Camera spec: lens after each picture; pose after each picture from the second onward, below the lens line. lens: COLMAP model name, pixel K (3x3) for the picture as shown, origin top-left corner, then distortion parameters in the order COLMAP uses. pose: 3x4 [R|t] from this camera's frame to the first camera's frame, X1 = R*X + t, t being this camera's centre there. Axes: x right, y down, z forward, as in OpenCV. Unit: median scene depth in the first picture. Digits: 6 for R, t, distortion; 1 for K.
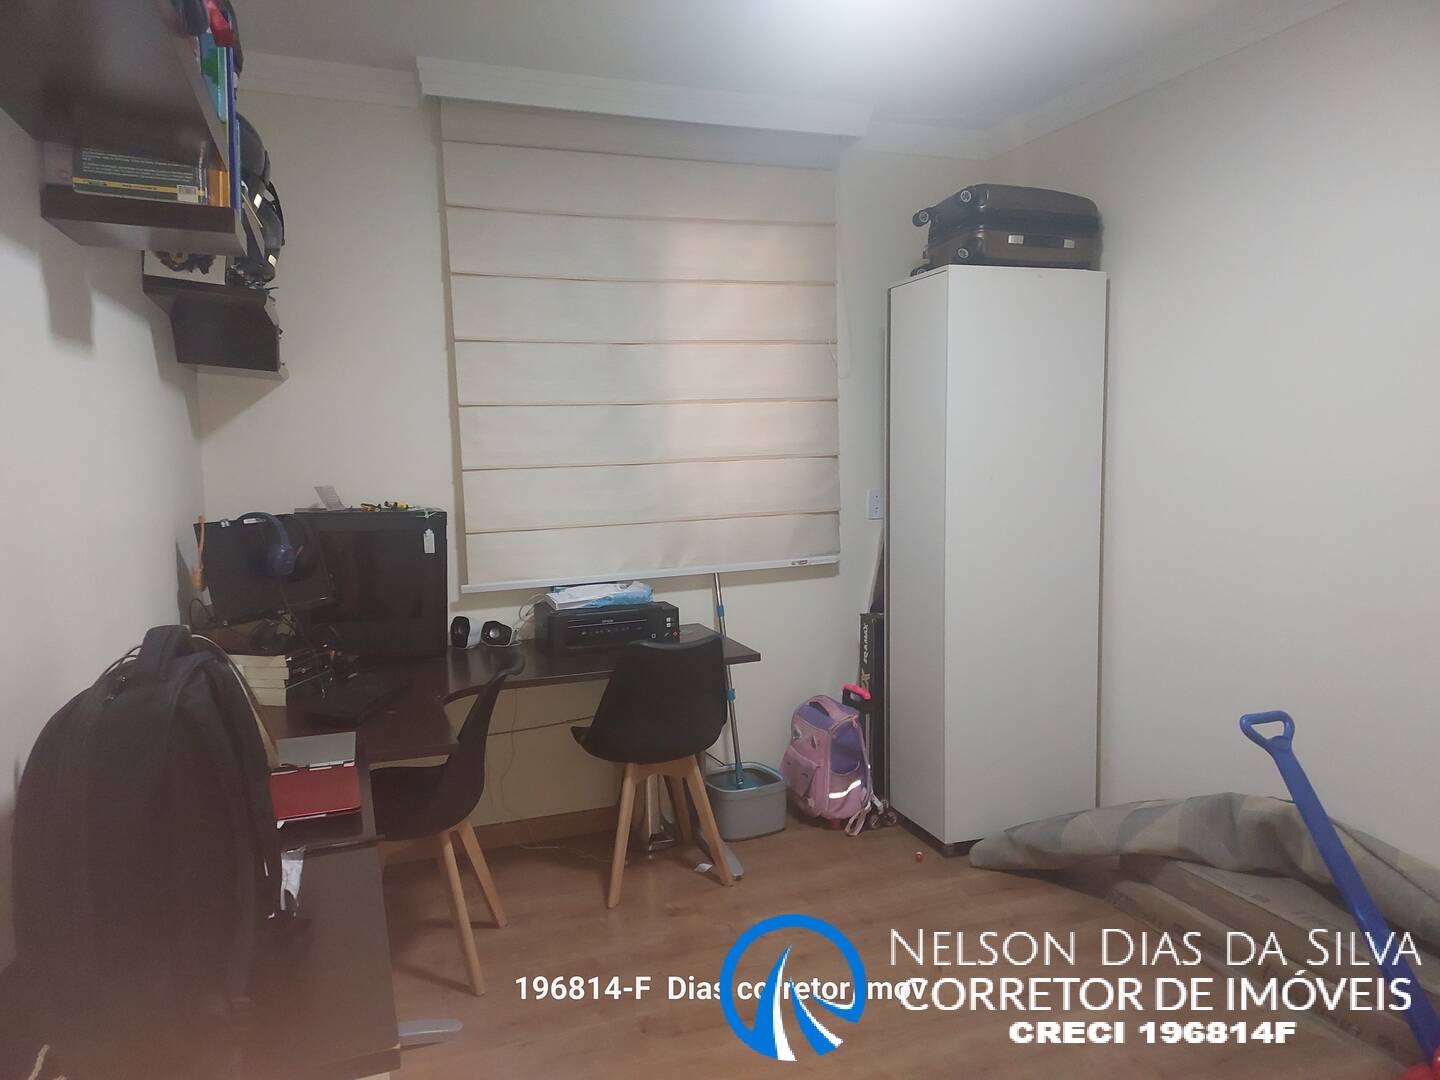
lens RADIAL K [[1036.8, 0, 726.4], [0, 1036.8, 537.6], [0, 0, 1]] dist [0.064855, -0.029715]
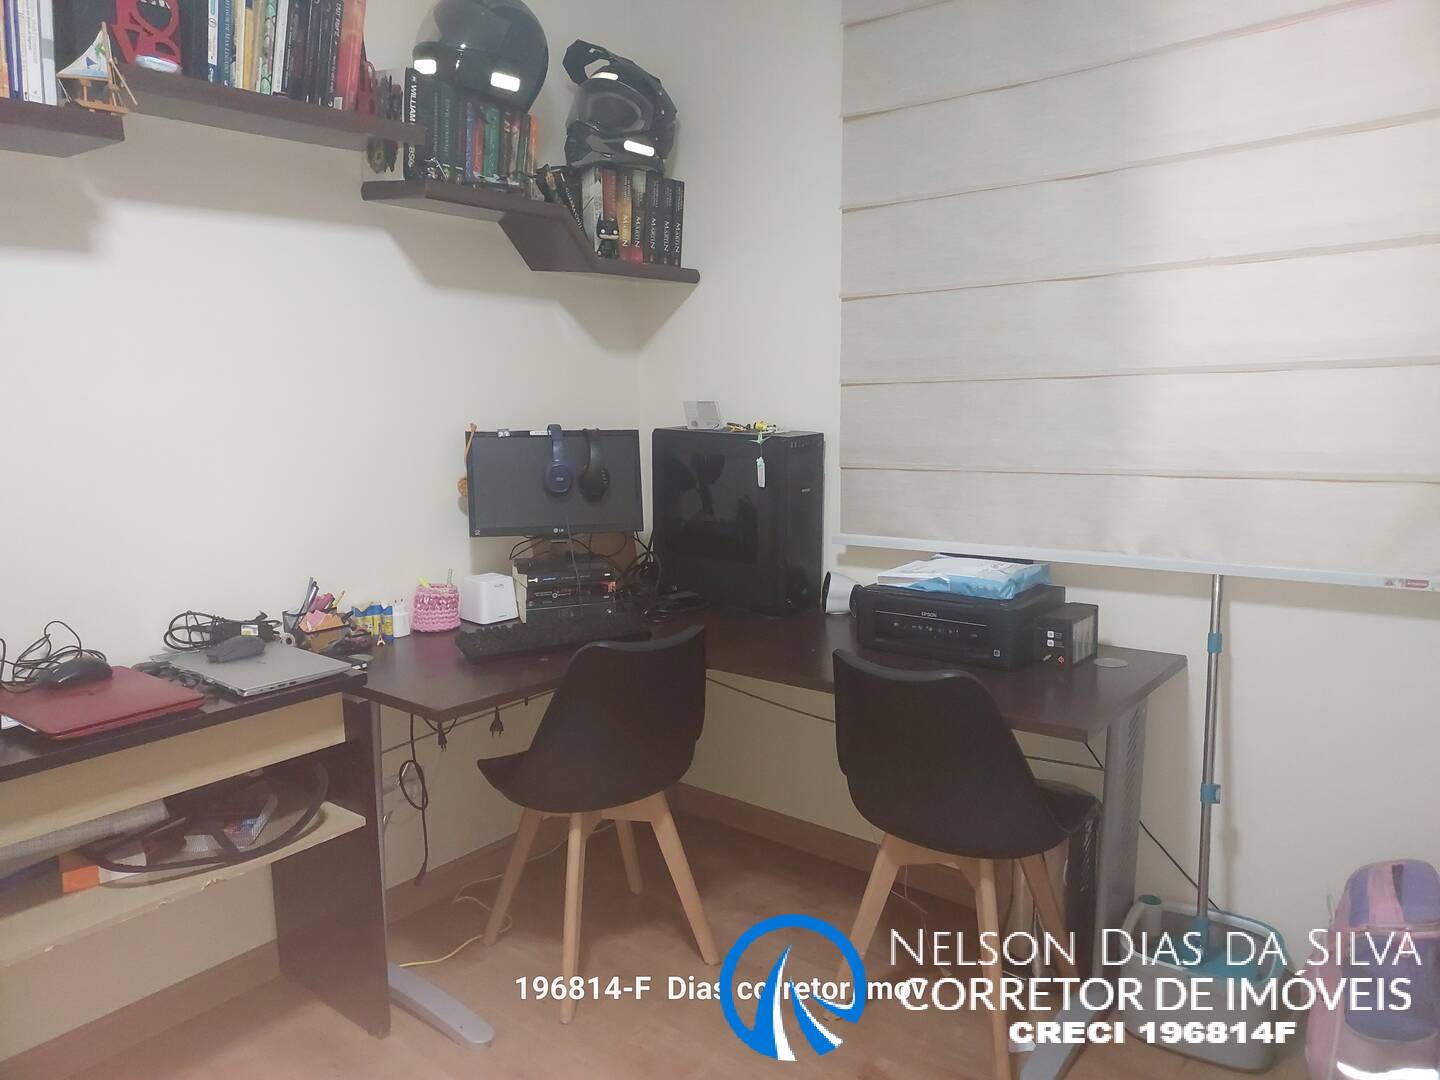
lens RADIAL K [[1036.8, 0, 720.8], [0, 1036.8, 537.1], [0, 0, 1]] dist [0.064855, -0.029715]
pose [[0.504893, 0.132542, -0.852945, 0.372537], [-0.075028, 0.991140, 0.109604, -0.030842], [0.859915, 0.008656, 0.510364, 0.537396]]
